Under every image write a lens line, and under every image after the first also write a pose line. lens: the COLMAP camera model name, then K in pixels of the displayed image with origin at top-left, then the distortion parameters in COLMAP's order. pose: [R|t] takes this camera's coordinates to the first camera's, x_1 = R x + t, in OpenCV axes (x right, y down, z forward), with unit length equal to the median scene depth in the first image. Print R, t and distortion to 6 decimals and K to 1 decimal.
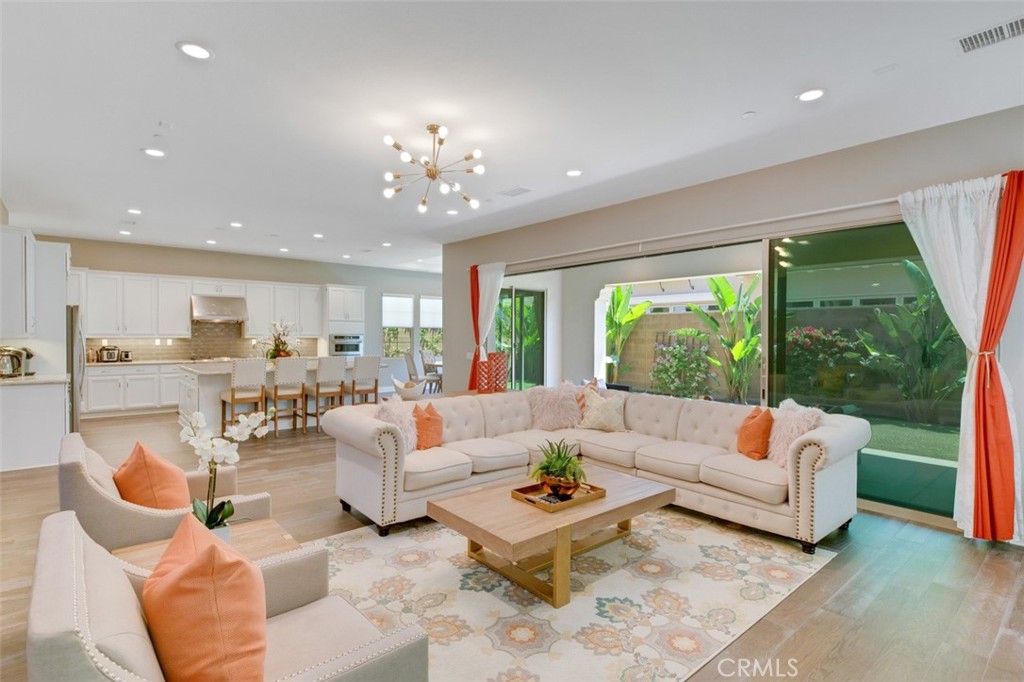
lens RADIAL K [[501.8, 0, 517.6], [0, 501.8, 336.8], [0, 0, 1]] dist [-0.009339, -0.000120]
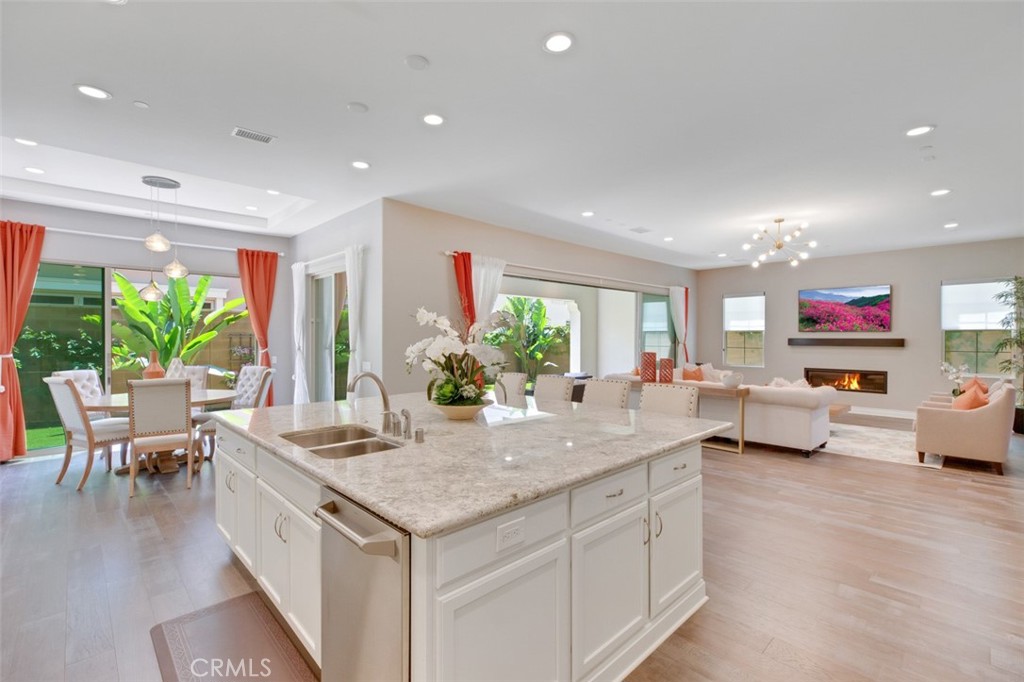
lens RADIAL K [[458.5, 0, 514.2], [0, 458.5, 339.2], [0, 0, 1]] dist [0.005308, -0.005387]
pose [[-0.048350, -0.010102, 0.998779, -0.655921], [0.004619, 0.999936, 0.010337, -0.007723], [-0.998820, 0.005113, -0.048301, 0.766082]]
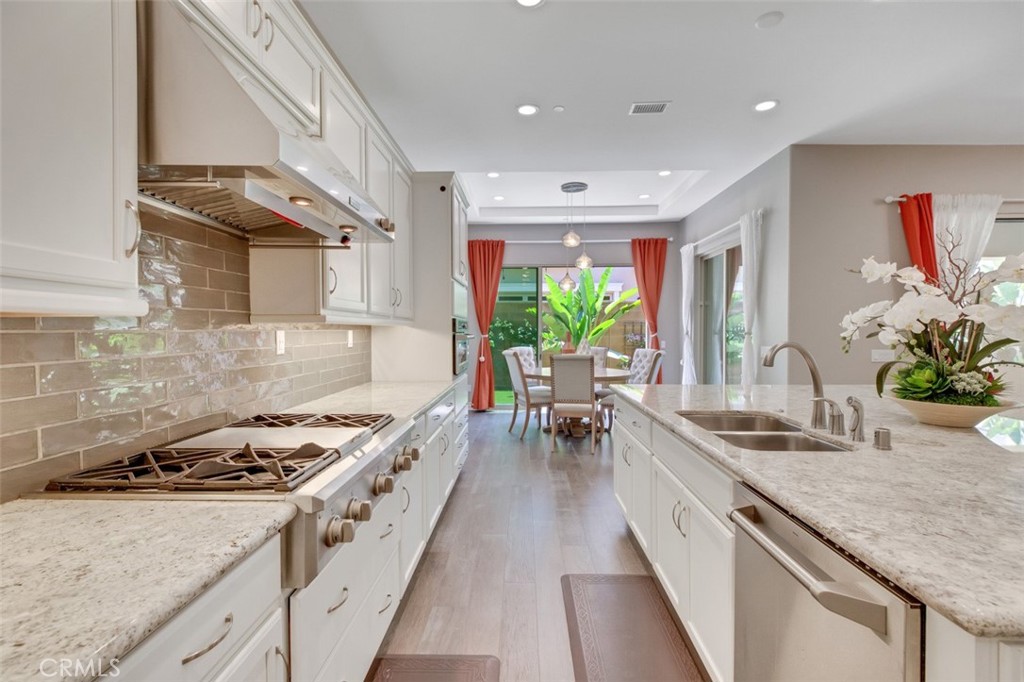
lens RADIAL K [[458.5, 0, 512.0], [0, 458.5, 339.7], [0, 0, 1]] dist [0.005308, -0.005387]
pose [[0.677983, -0.020410, 0.734794, -0.617946], [0.008431, 0.999765, 0.019990, 0.005805], [-0.735029, -0.007358, 0.677996, 0.789389]]
